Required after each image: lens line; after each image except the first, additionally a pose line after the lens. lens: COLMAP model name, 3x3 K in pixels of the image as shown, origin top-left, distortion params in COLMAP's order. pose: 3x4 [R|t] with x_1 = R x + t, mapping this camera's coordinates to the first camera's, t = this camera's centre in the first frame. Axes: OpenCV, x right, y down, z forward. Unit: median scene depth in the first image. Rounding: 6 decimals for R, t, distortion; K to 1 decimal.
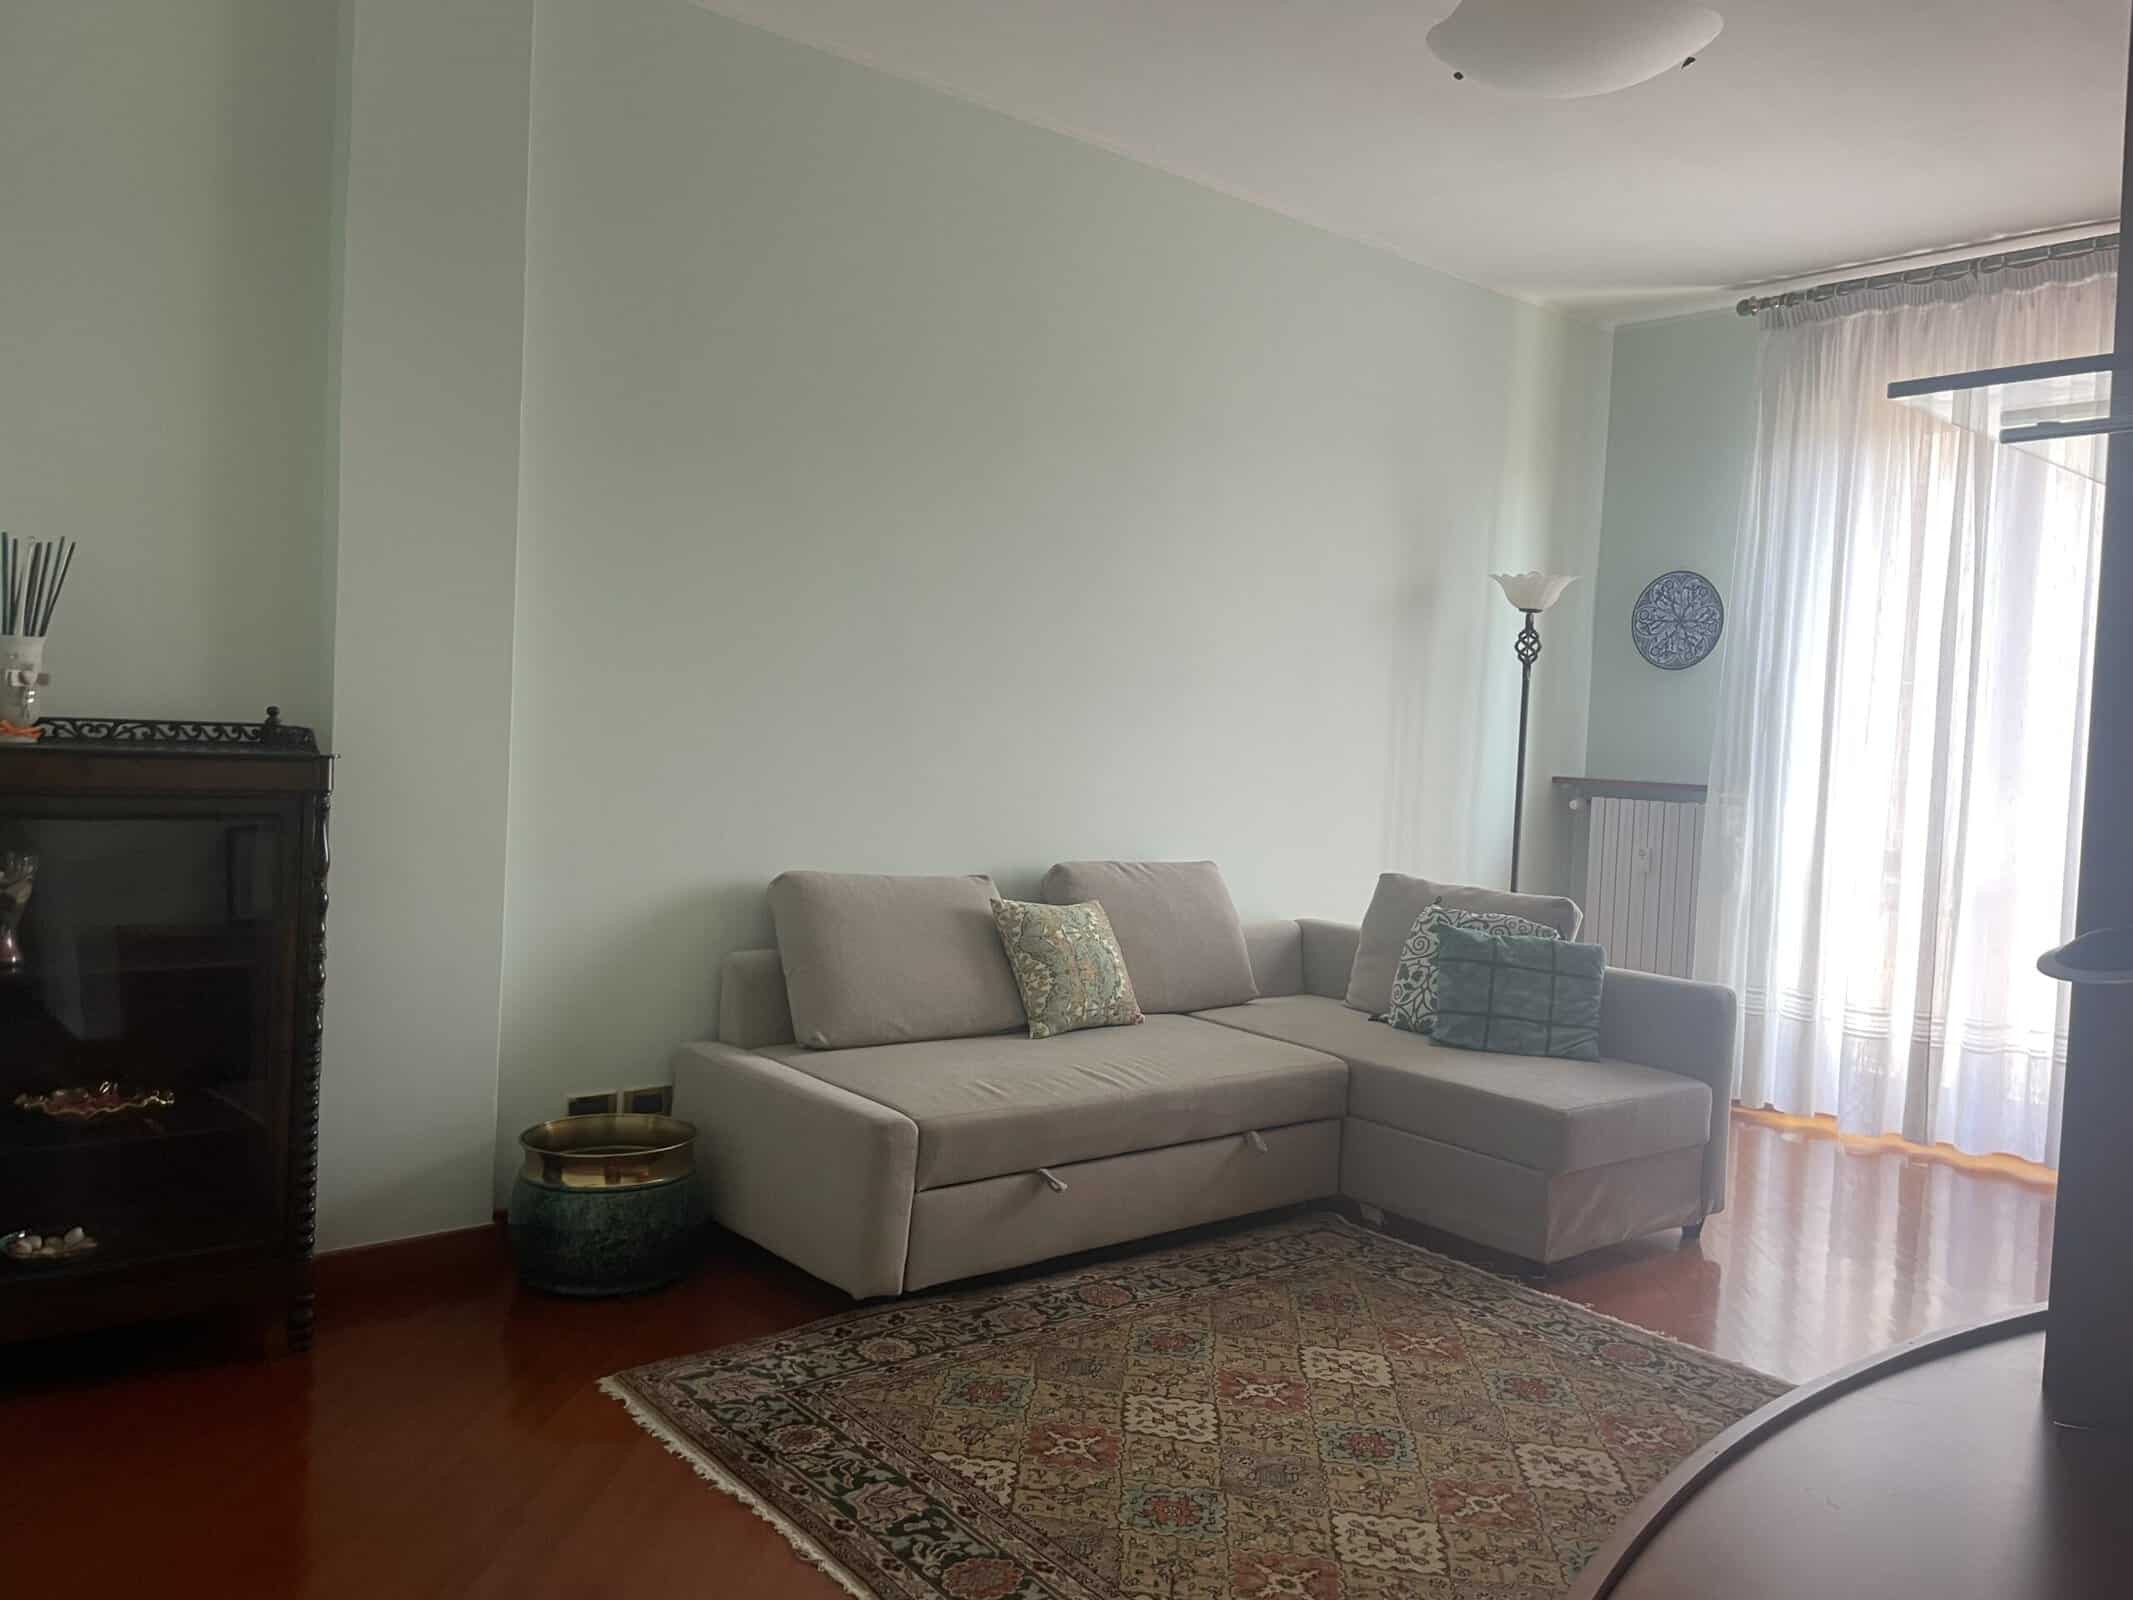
lens RADIAL K [[1627.7, 0, 1058.4], [0, 1627.7, 786.3], [0, 0, 1]] dist [0.060521, -0.066687]
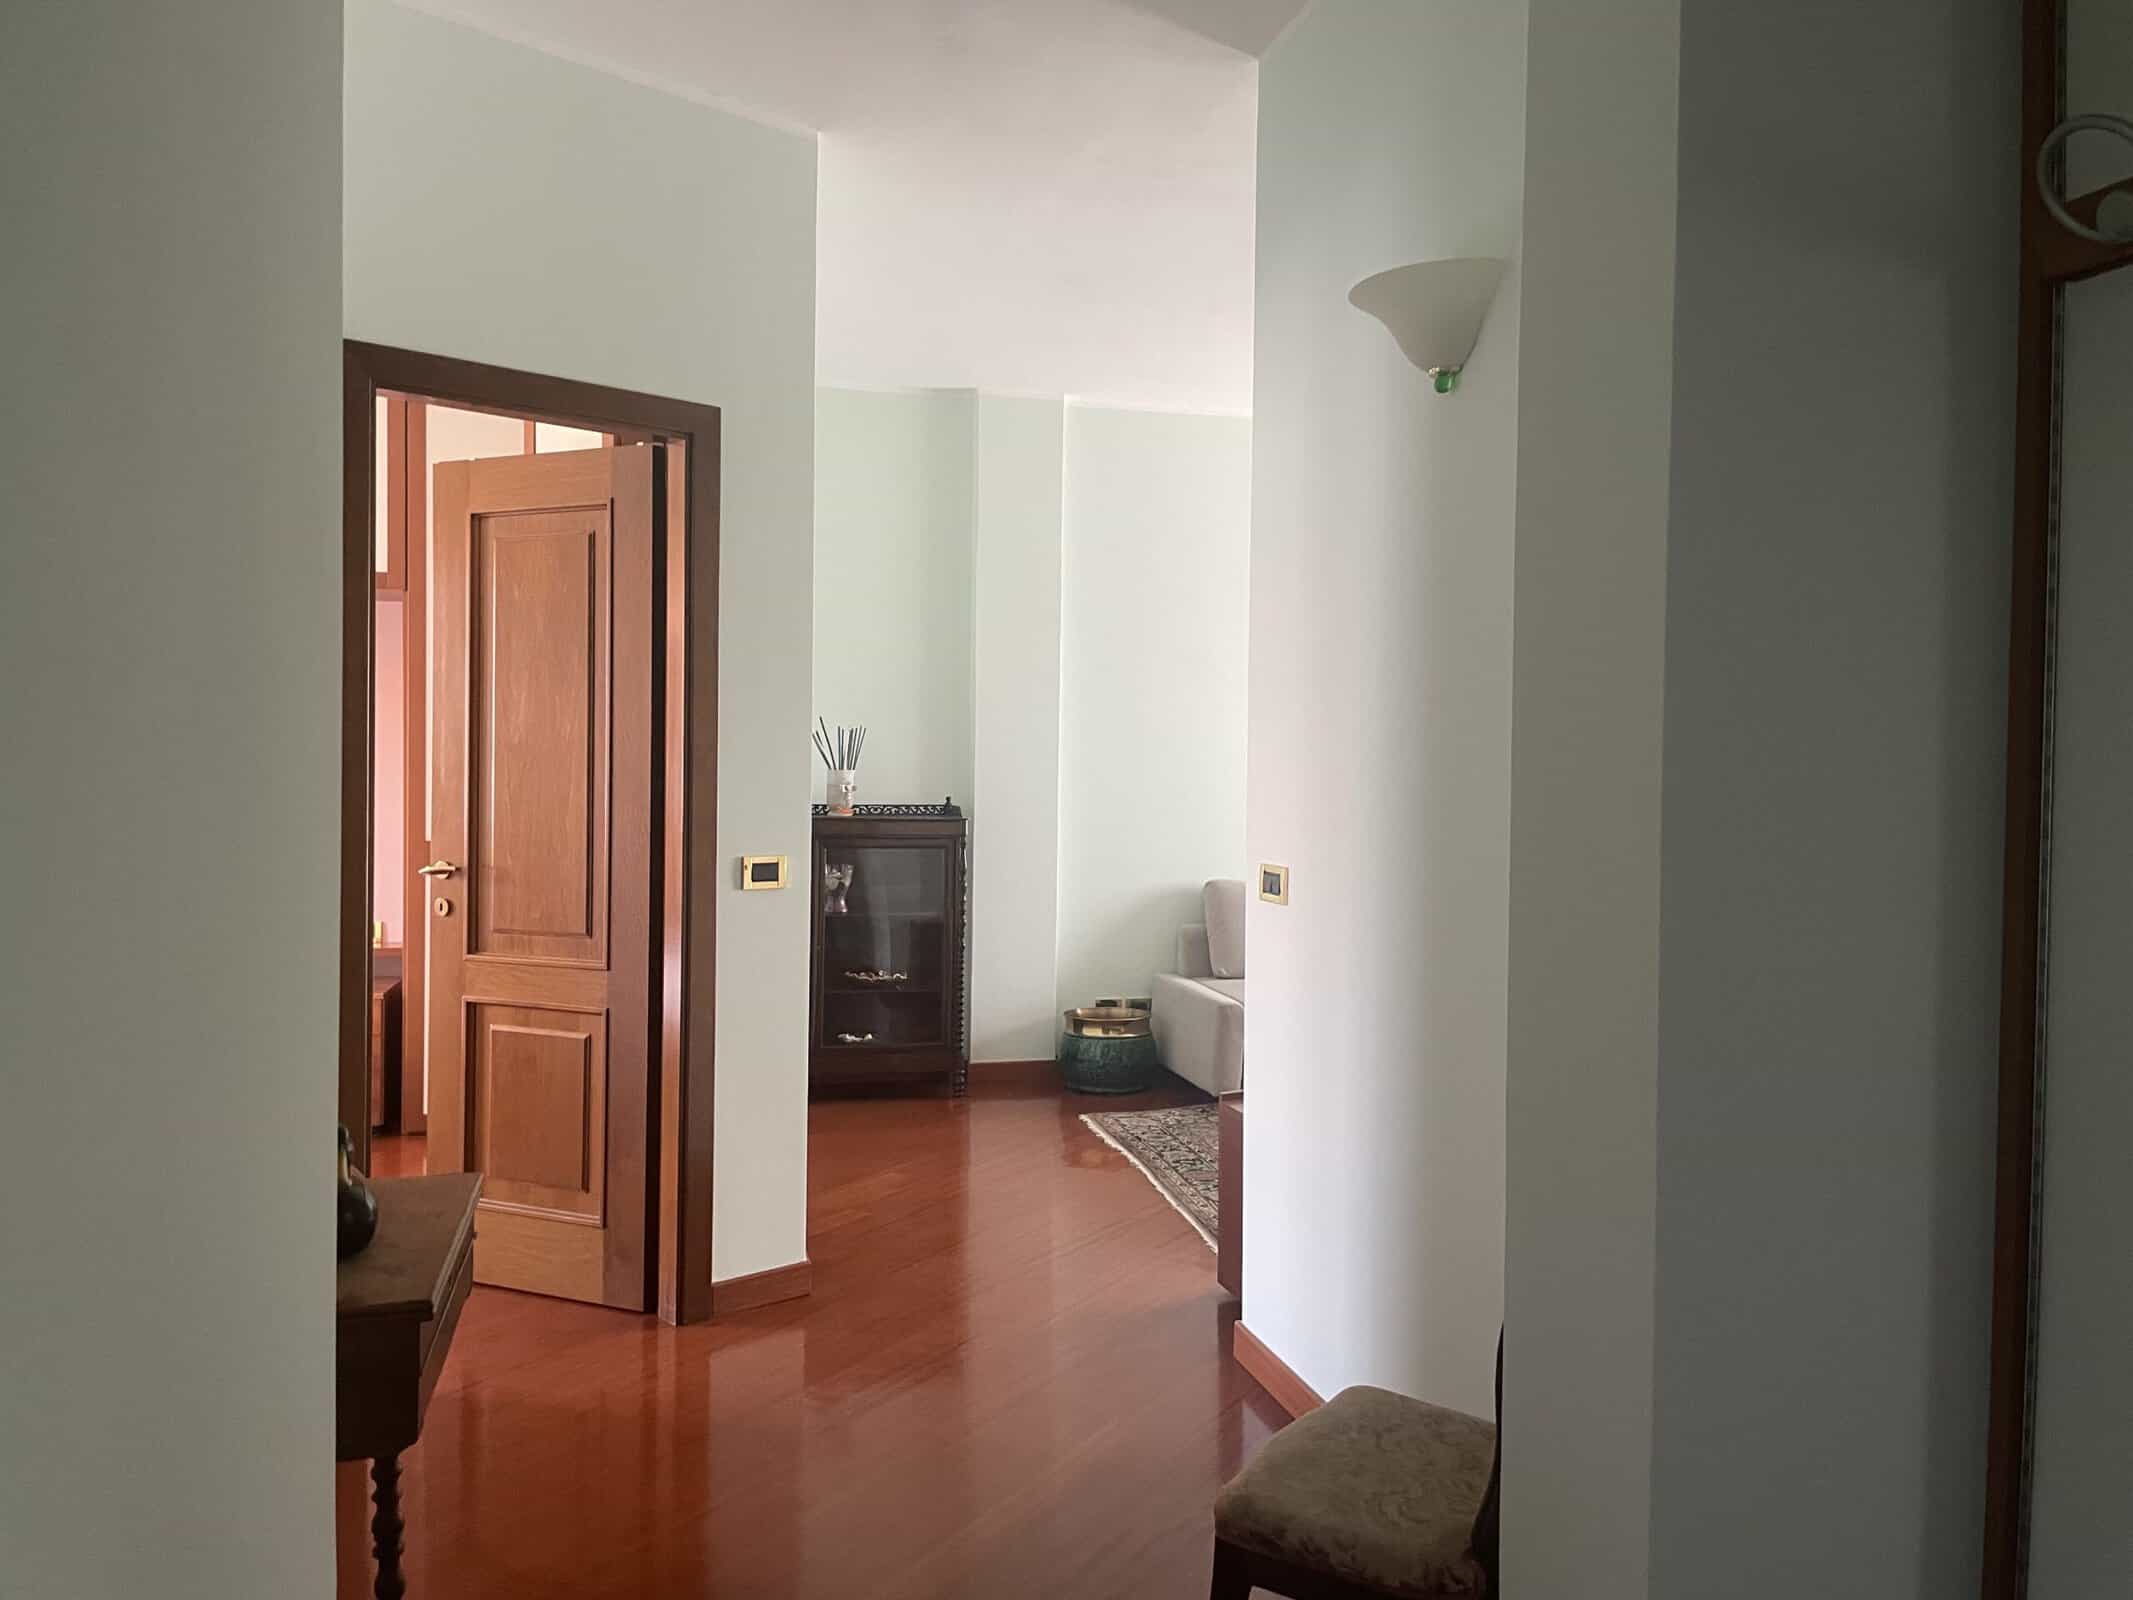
lens RADIAL K [[1627.7, 0, 1083.5], [0, 1627.7, 788.1], [0, 0, 1]] dist [0.060521, -0.066687]
pose [[0.906707, -0.025821, -0.420969, 0.398956], [0.011352, 0.999257, -0.036840, 0.013988], [0.421608, 0.028624, 0.906326, -0.585129]]
